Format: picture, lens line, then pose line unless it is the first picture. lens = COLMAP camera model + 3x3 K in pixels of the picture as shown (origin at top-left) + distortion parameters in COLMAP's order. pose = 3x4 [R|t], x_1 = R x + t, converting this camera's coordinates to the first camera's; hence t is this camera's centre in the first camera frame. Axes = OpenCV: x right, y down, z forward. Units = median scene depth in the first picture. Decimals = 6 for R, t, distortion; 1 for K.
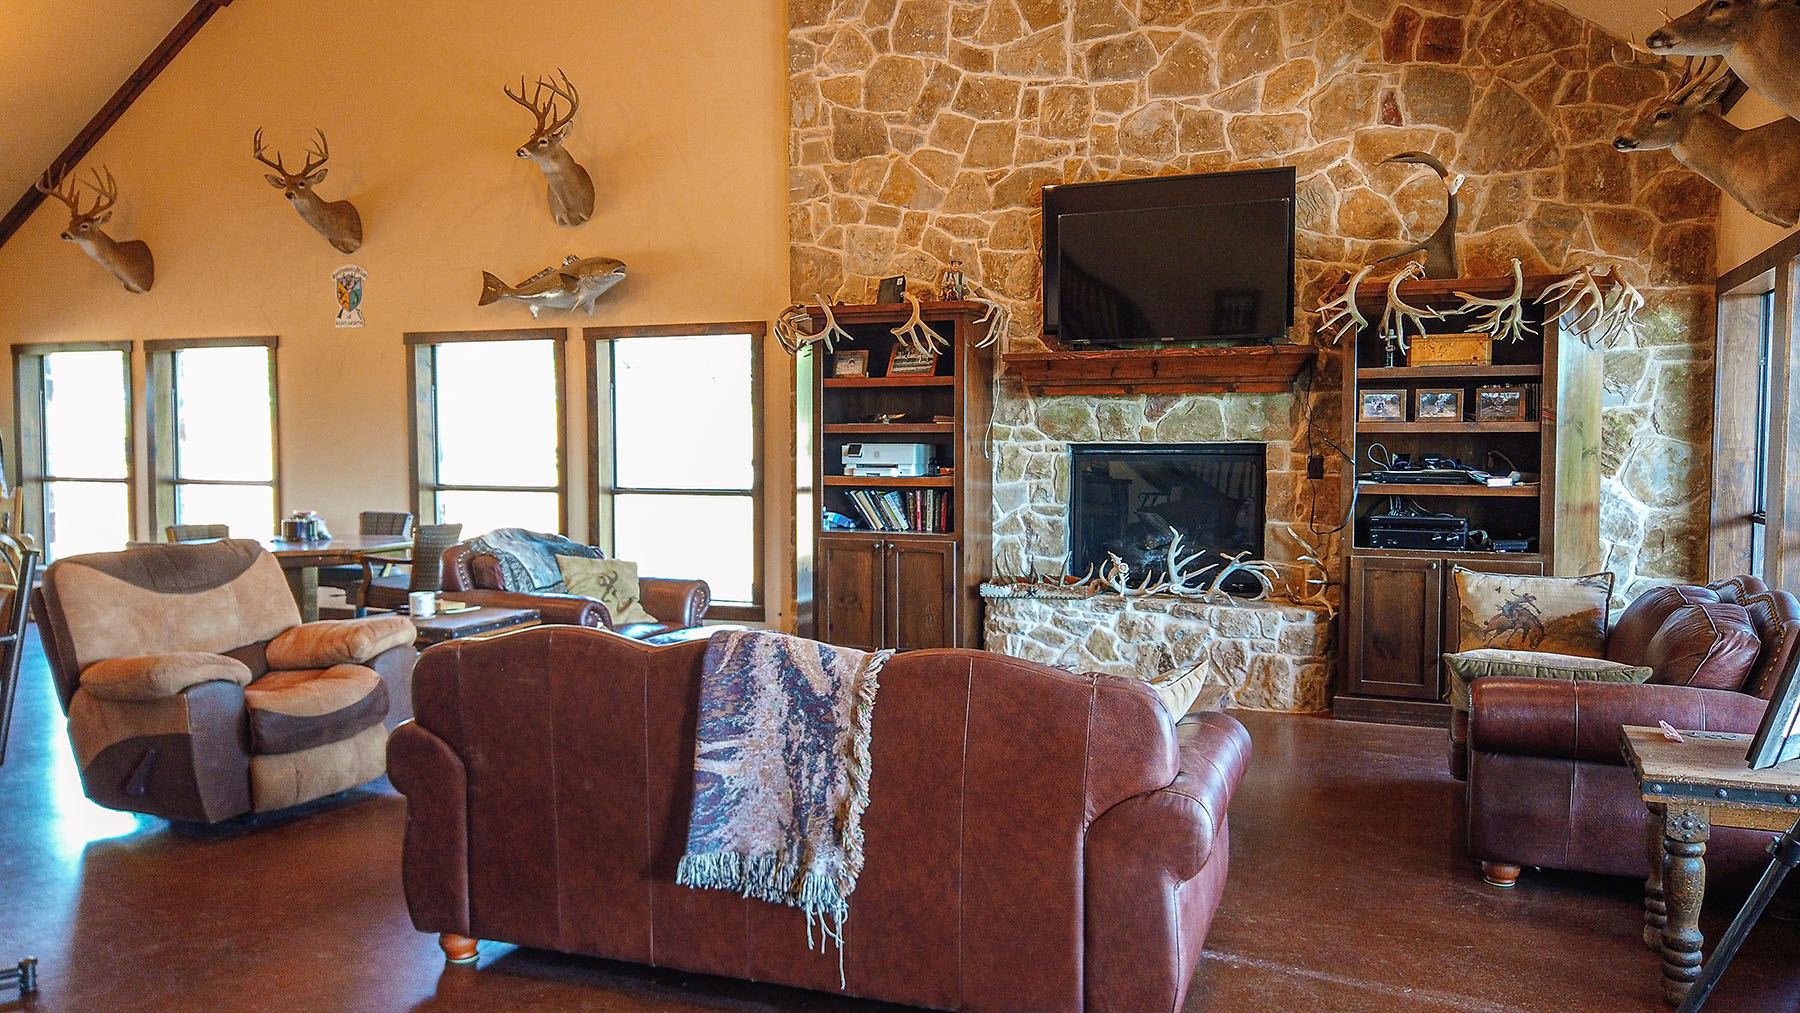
lens RADIAL K [[1336.2, 0, 900.0], [0, 1336.2, 506.5], [0, 0, 1]] dist [0.083491, -0.095219]
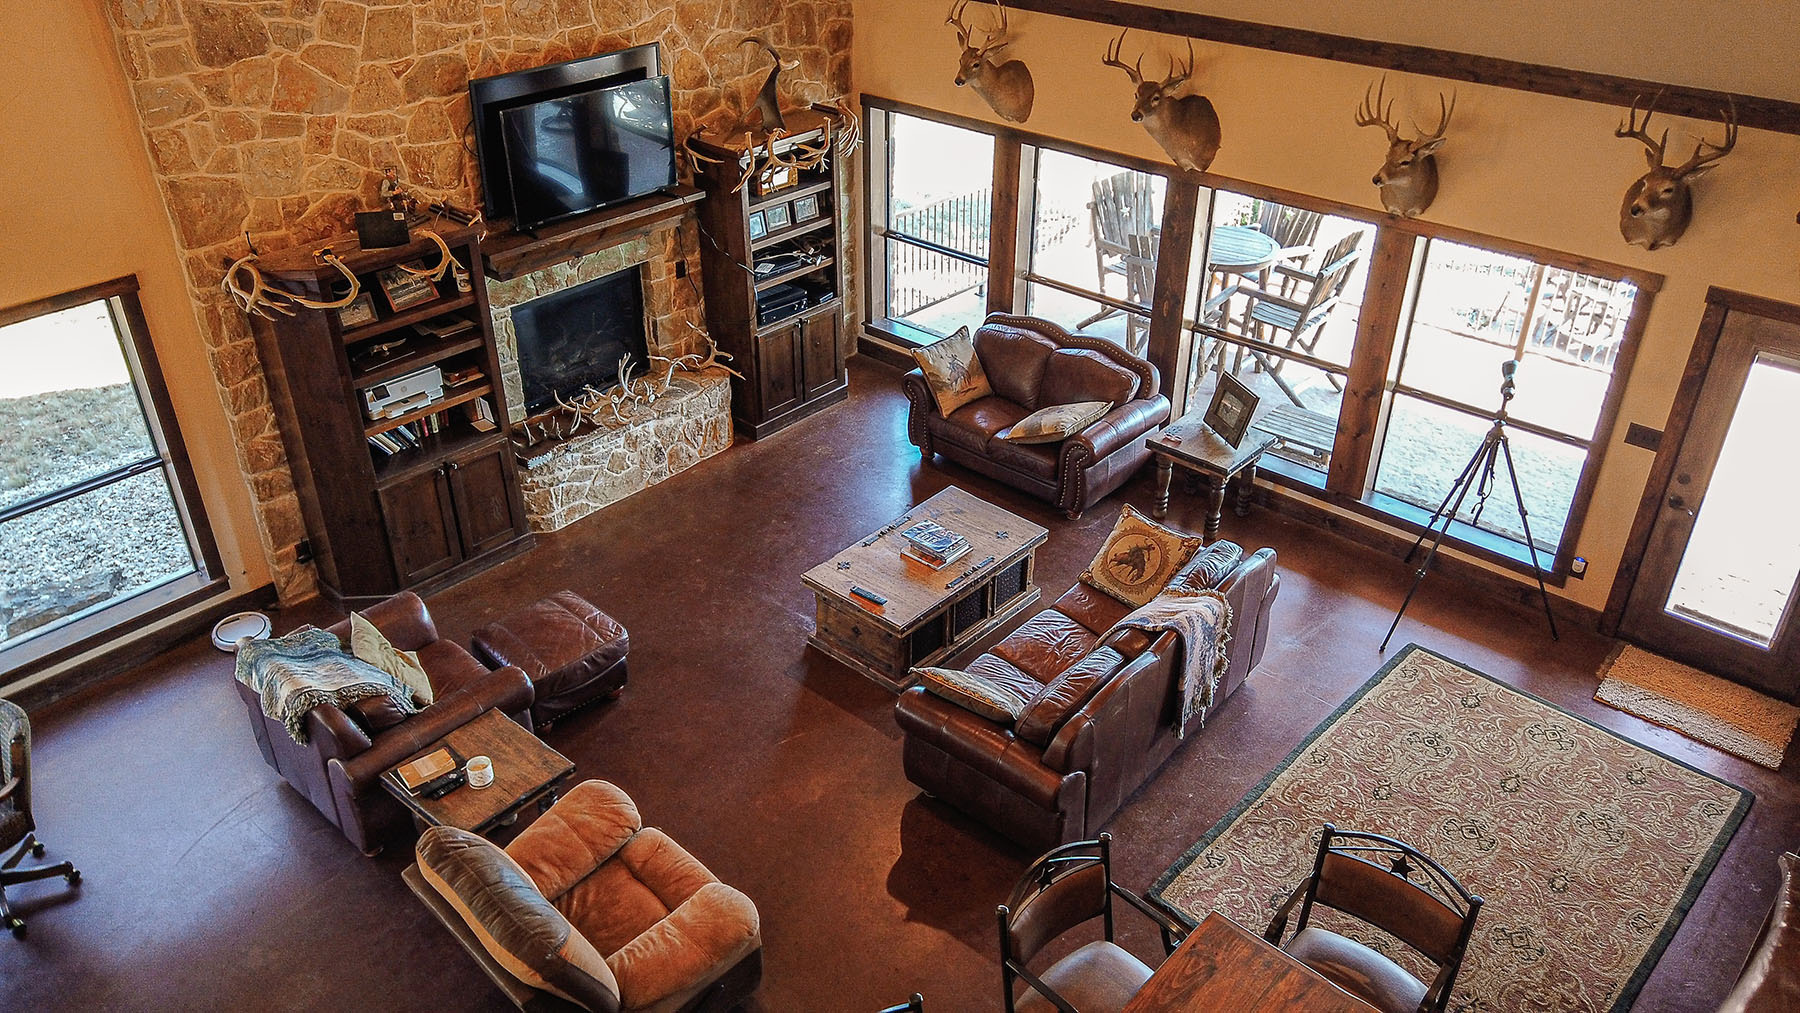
lens RADIAL K [[1336.2, 0, 900.0], [0, 1336.2, 506.5], [0, 0, 1]] dist [0.083491, -0.095219]
pose [[0.332177, -0.487468, 0.807485, -0.729488], [0.047720, 0.863686, 0.501766, -0.438535], [-0.942009, -0.128142, 0.310159, 0.330826]]
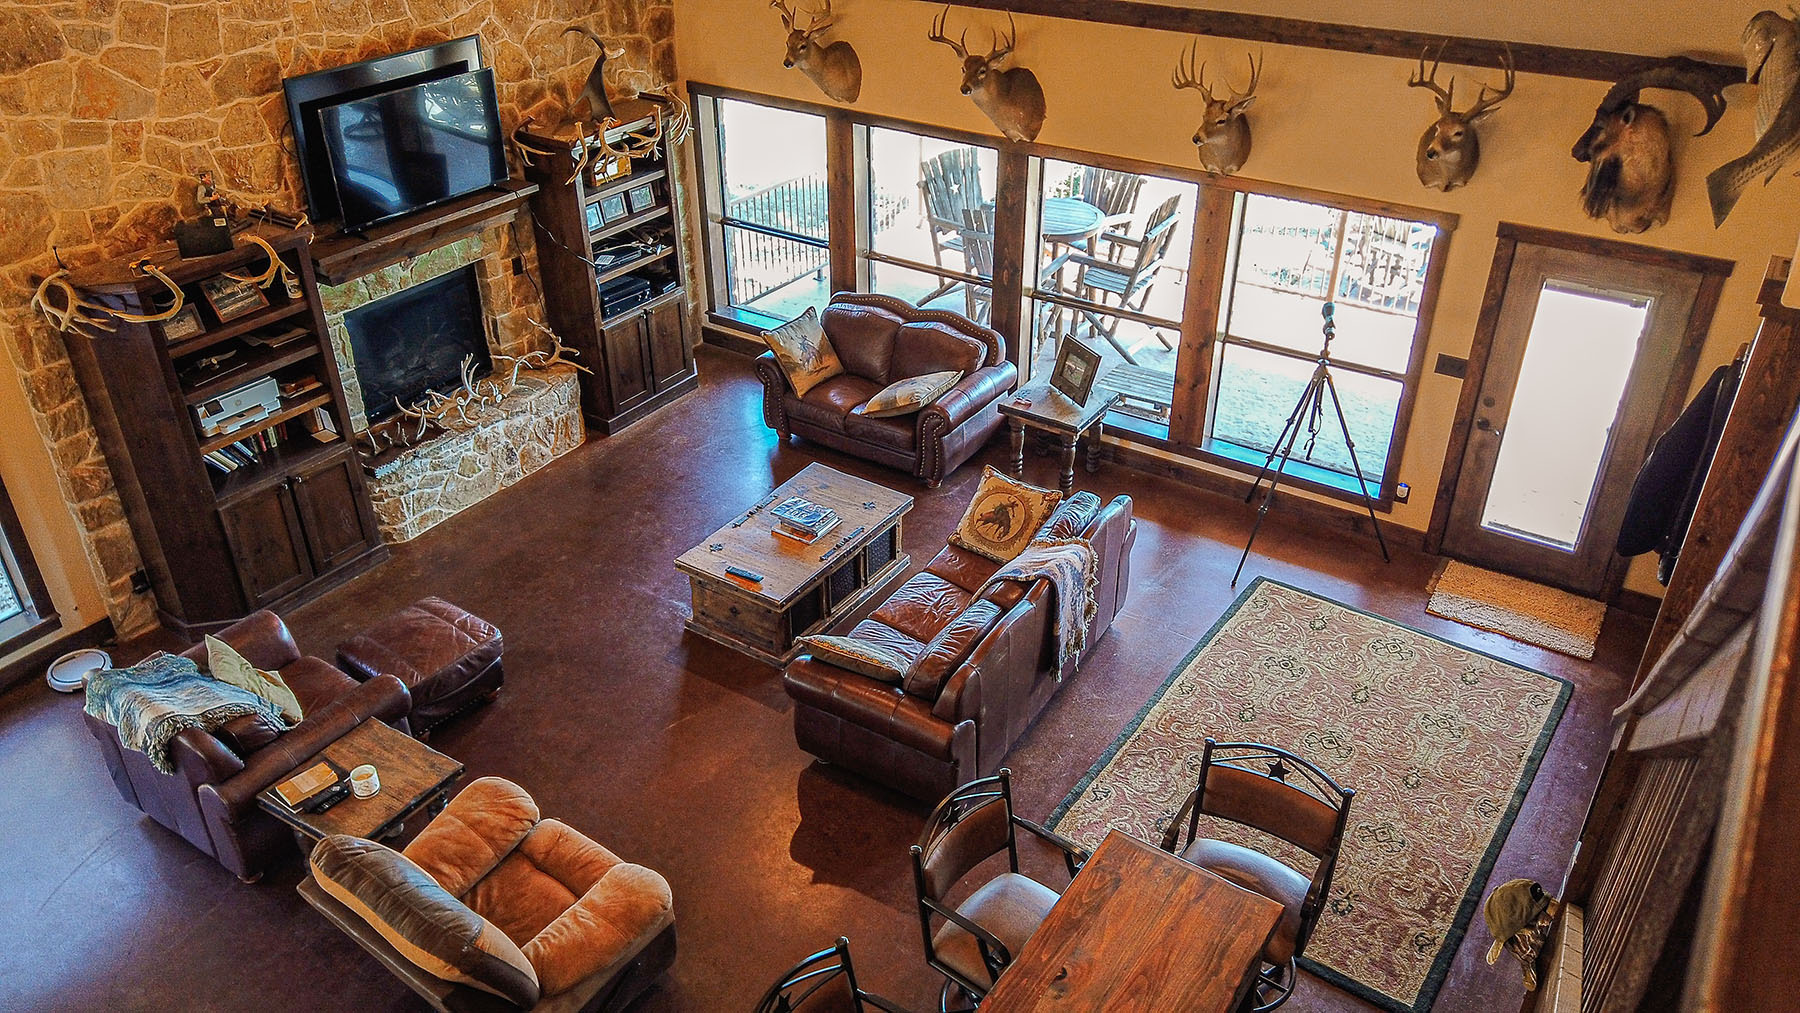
lens RADIAL K [[1336.5, 0, 900.0], [0, 1336.5, 506.5], [0, 0, 1]] dist [0.075799, -0.075385]
pose [[0.193416, -0.510278, 0.837978, -0.755919], [0.055150, 0.858410, 0.509991, -0.432046], [-0.979566, -0.052426, 0.194172, 0.345549]]
